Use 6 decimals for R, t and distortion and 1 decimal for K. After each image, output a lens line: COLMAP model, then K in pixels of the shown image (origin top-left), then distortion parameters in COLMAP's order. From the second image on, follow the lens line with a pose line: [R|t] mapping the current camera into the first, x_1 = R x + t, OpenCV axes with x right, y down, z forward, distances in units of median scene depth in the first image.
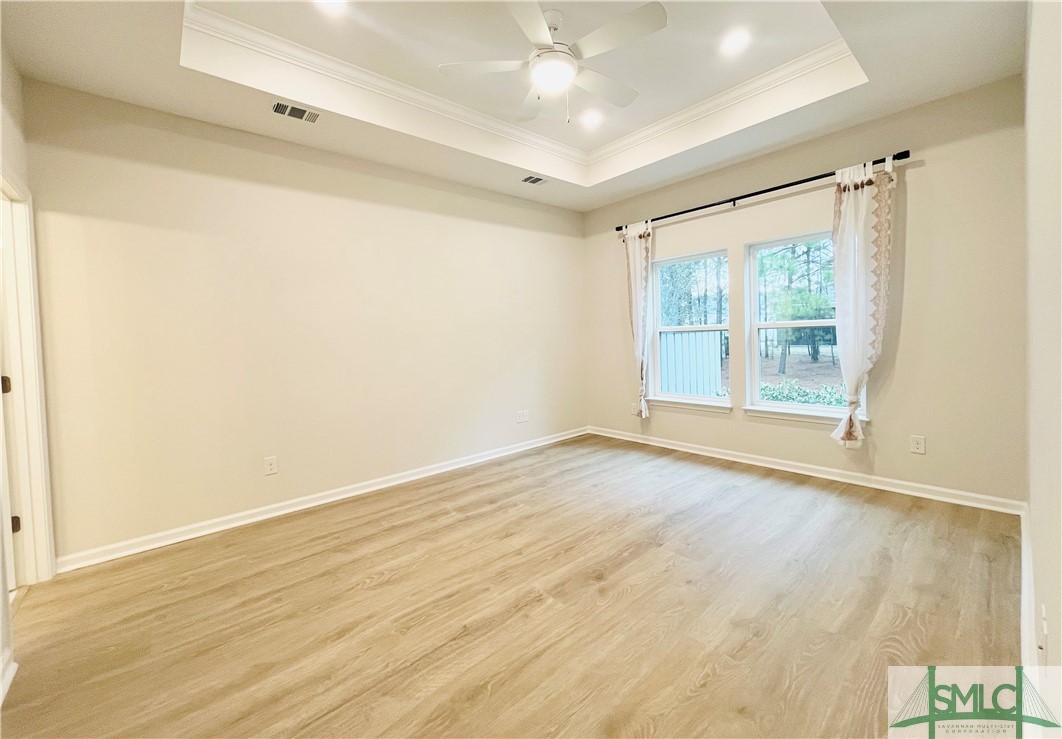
lens RADIAL K [[450.8, 0, 528.7], [0, 450.8, 356.5], [0, 0, 1]] dist [-0.001109, -0.000140]
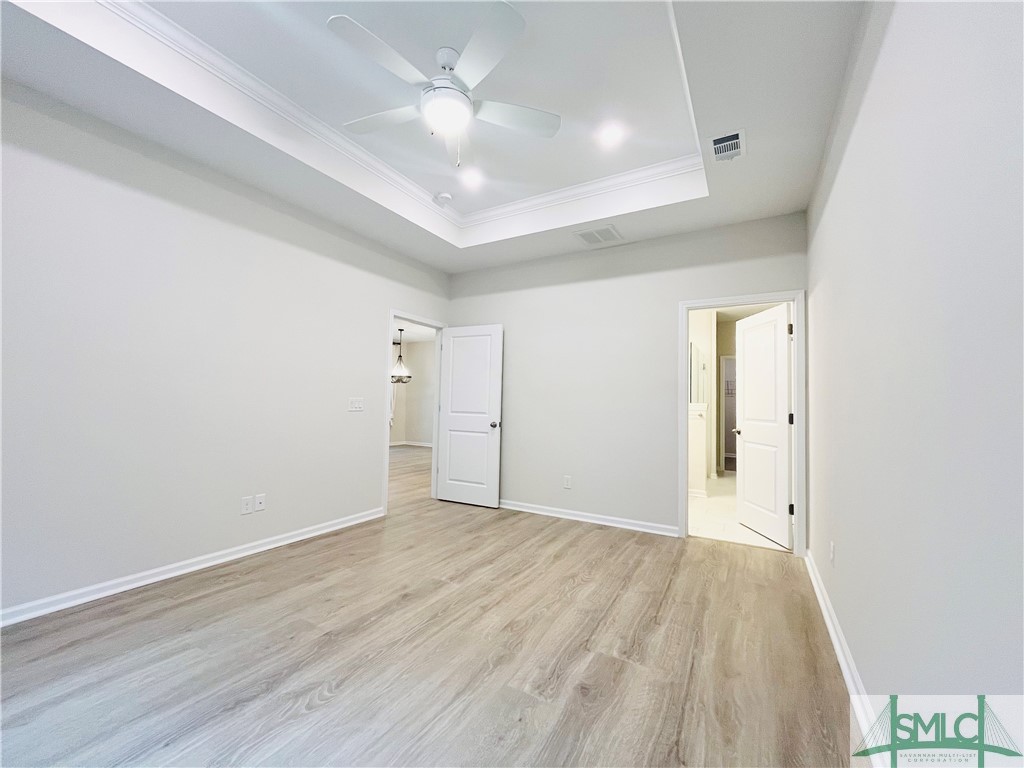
lens RADIAL K [[411.2, 0, 512.0], [0, 411.2, 384.0], [0, 0, 1]] dist [-0.000261, 0.000049]
pose [[-0.948172, 0.003002, -0.317744, 0.212307], [0.000214, 0.999961, 0.008811, -0.068213], [0.317758, 0.008287, -0.948136, 1.925067]]
